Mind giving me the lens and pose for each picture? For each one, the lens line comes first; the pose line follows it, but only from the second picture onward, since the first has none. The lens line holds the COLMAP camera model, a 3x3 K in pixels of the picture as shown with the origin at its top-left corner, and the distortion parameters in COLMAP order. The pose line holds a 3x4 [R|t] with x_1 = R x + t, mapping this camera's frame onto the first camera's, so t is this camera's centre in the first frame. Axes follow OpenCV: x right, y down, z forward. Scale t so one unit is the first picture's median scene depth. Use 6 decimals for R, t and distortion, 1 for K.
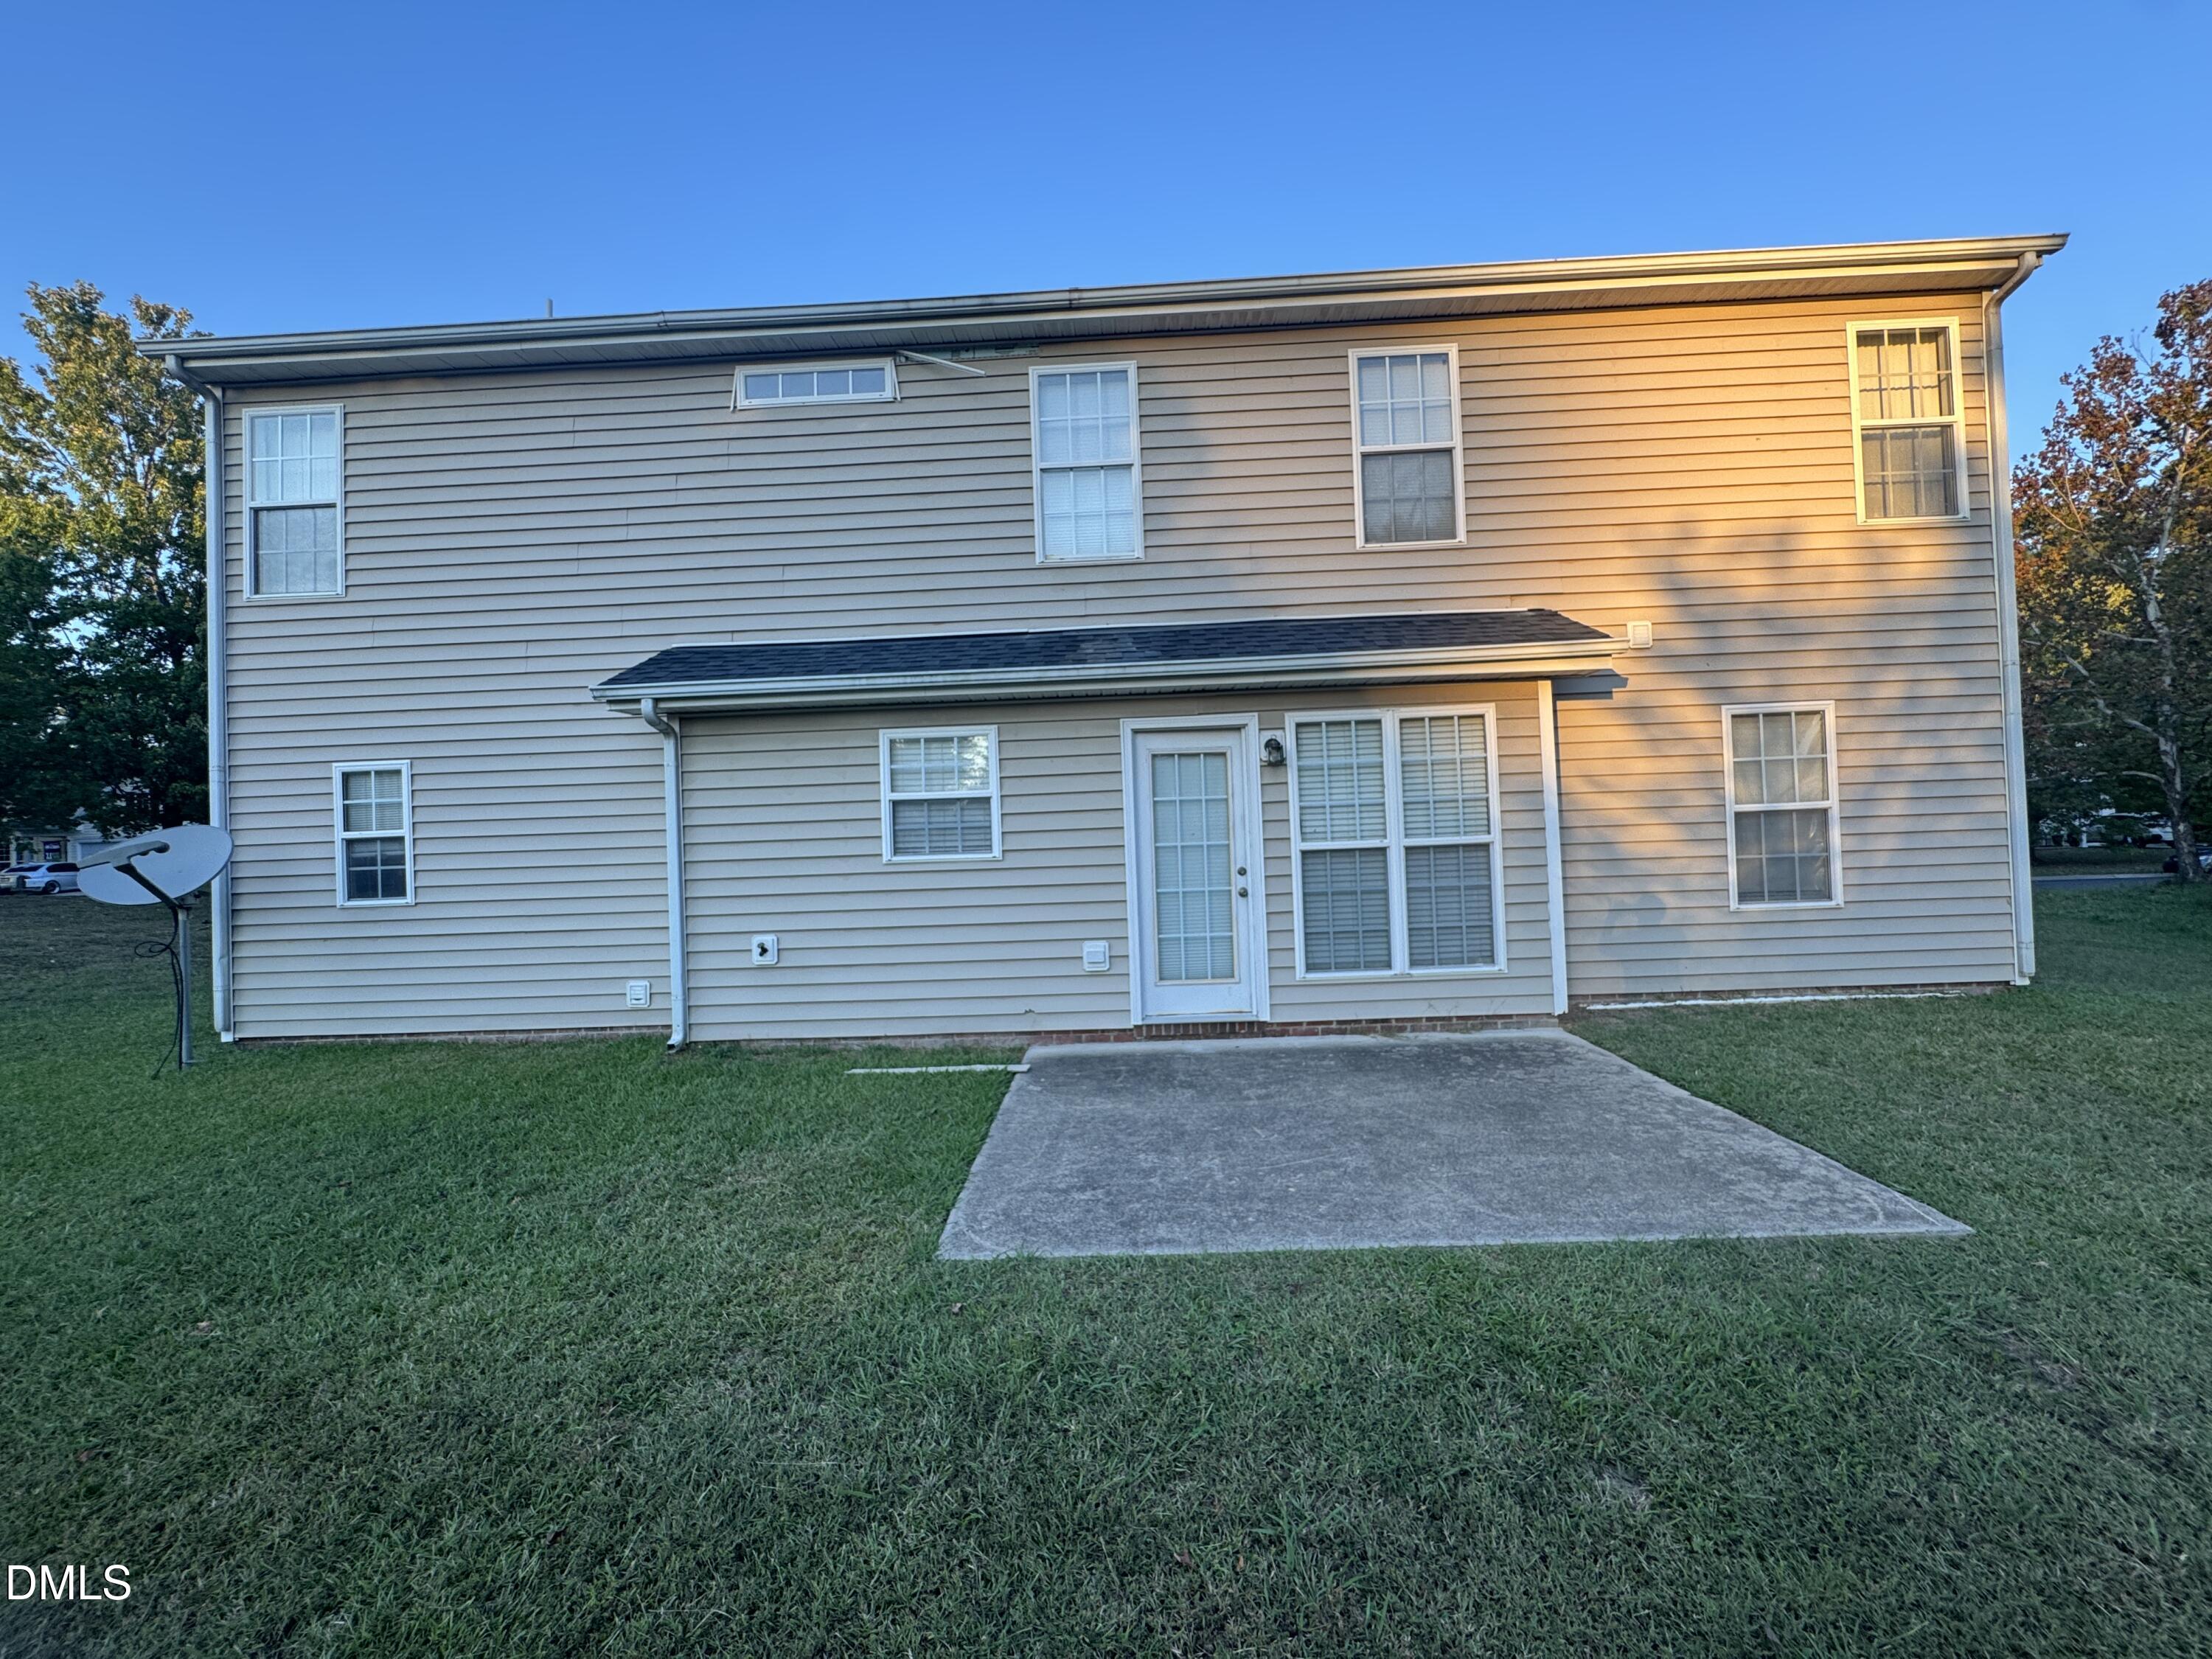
lens RADIAL K [[882.2, 0, 1109.7], [0, 882.2, 829.5], [0, 0, 1]] dist [-0.006194, 0.001352]
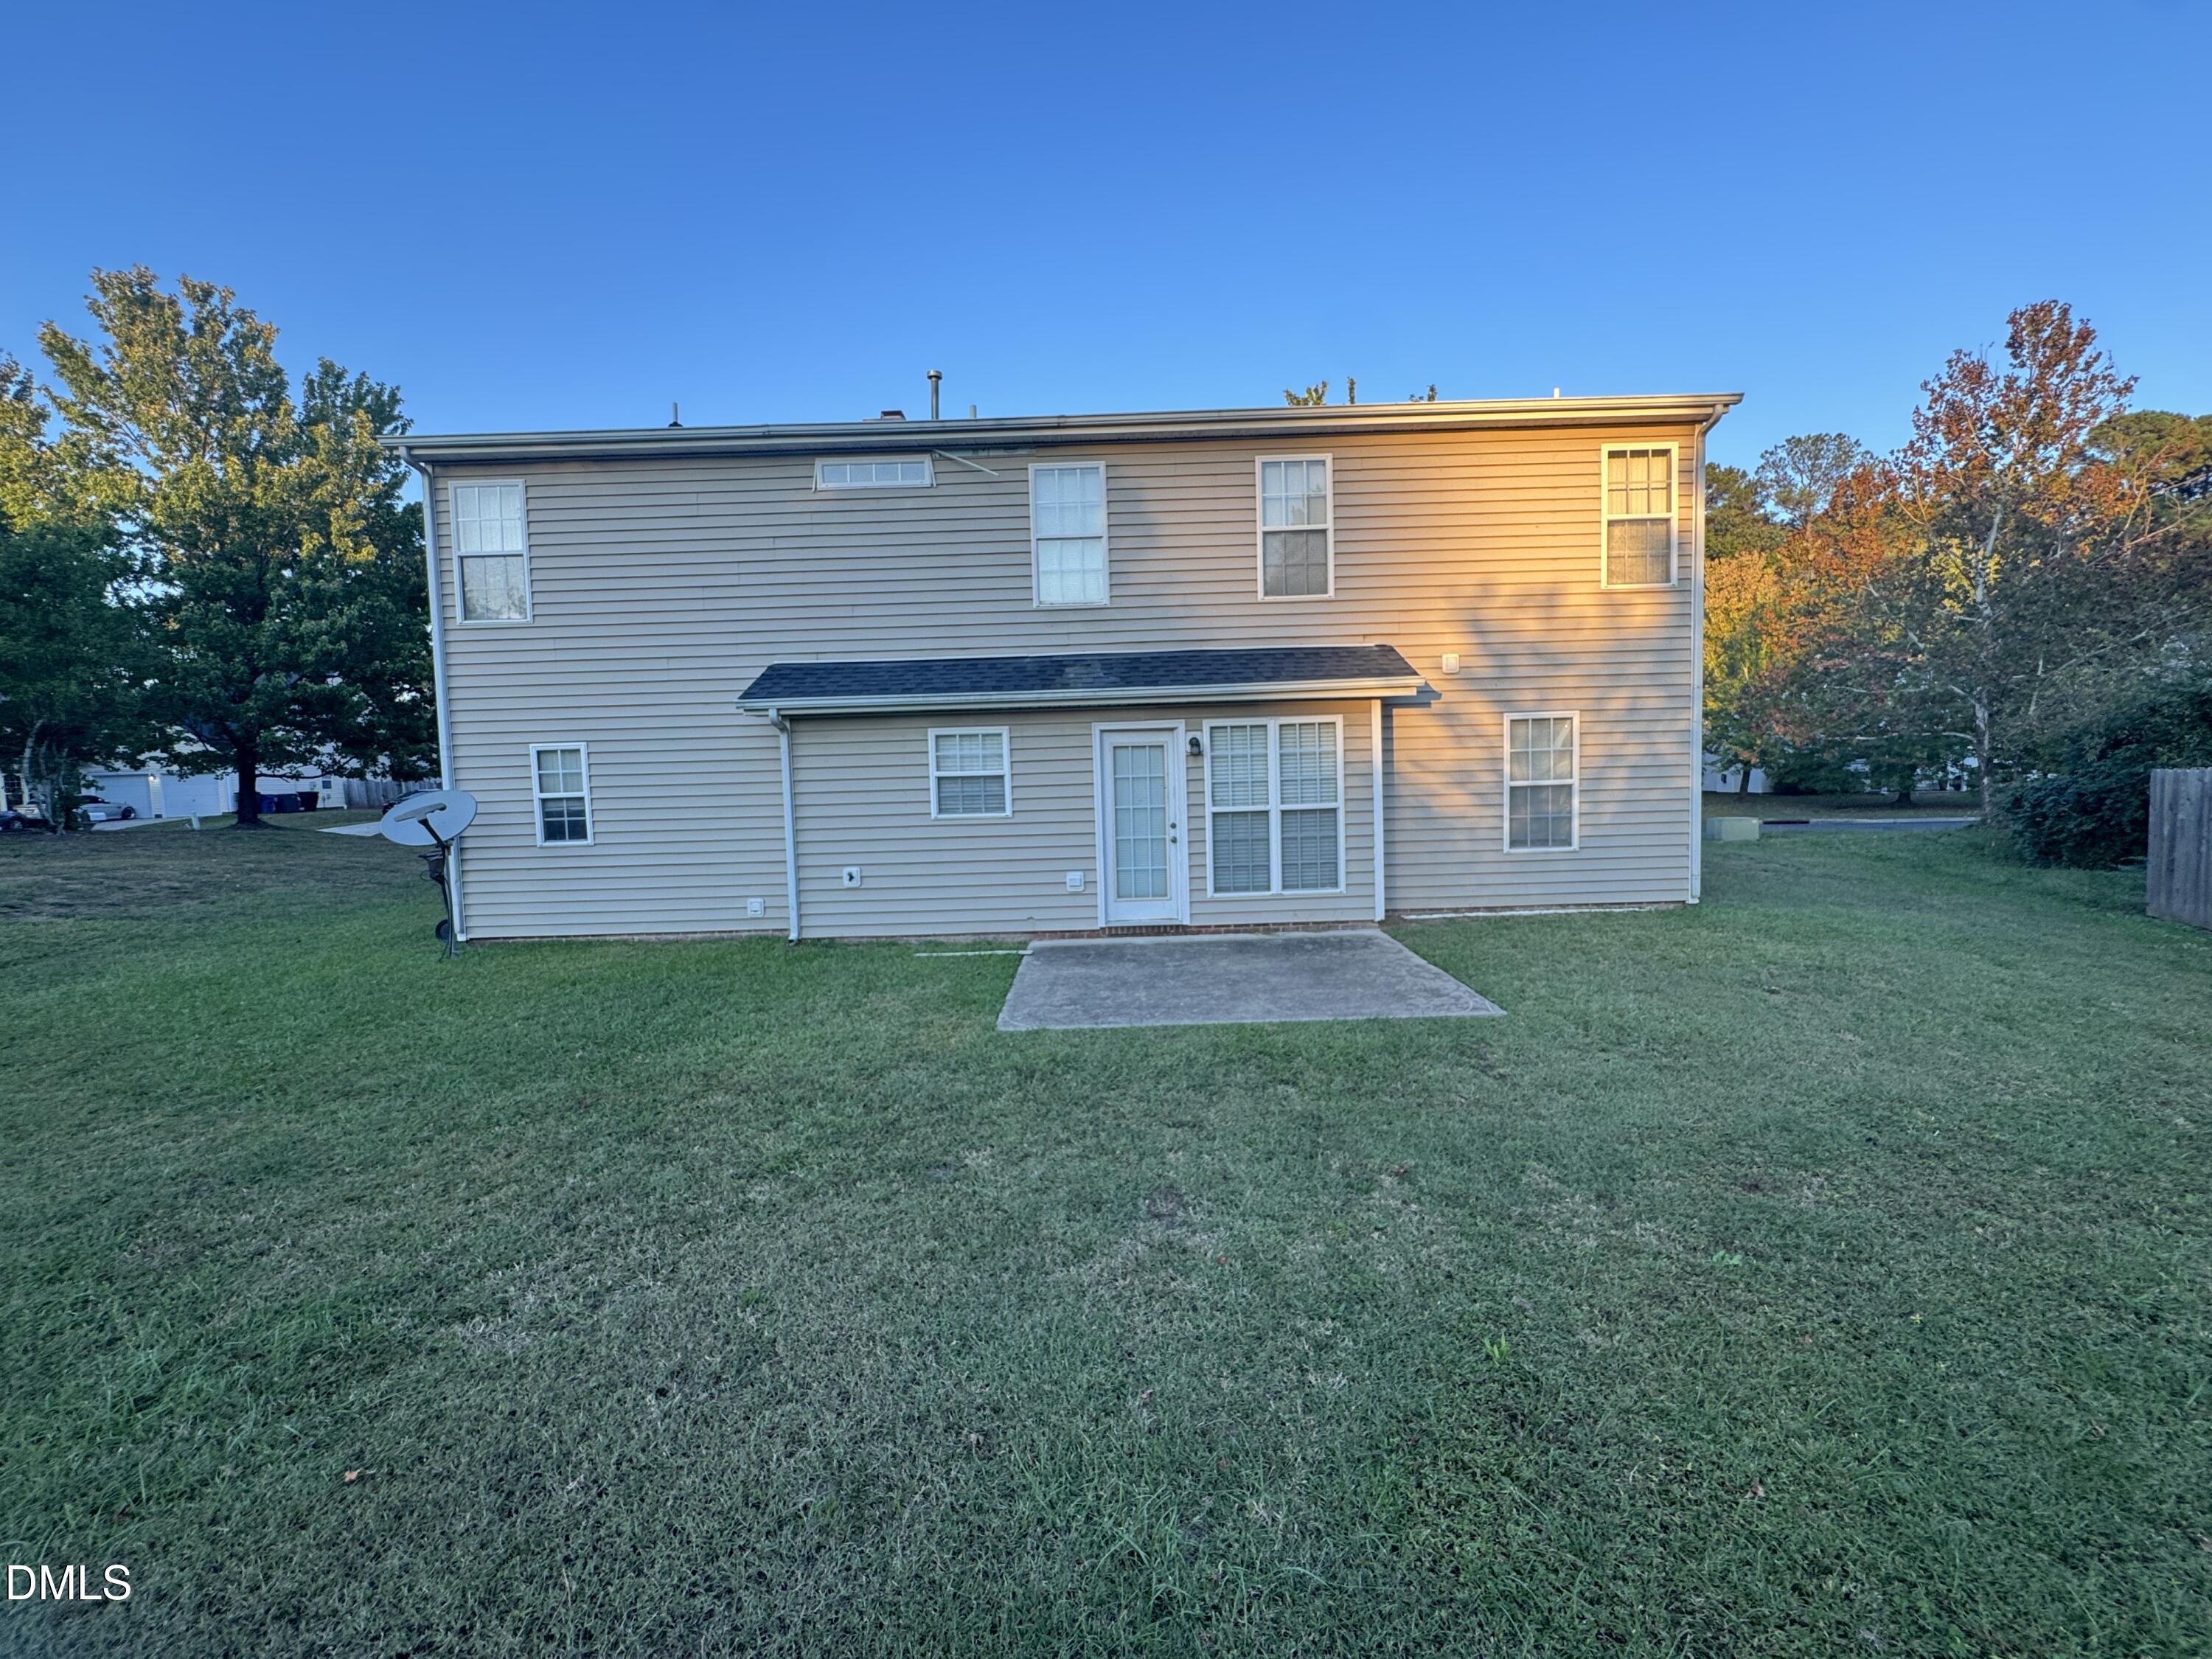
lens RADIAL K [[882.2, 0, 1106.3], [0, 882.2, 833.2], [0, 0, 1]] dist [-0.006194, 0.001352]
pose [[0.999660, 0.004493, 0.025696, -0.001283], [-0.006565, 0.996683, 0.081122, -0.056706], [-0.025246, -0.081263, 0.996373, -0.456766]]
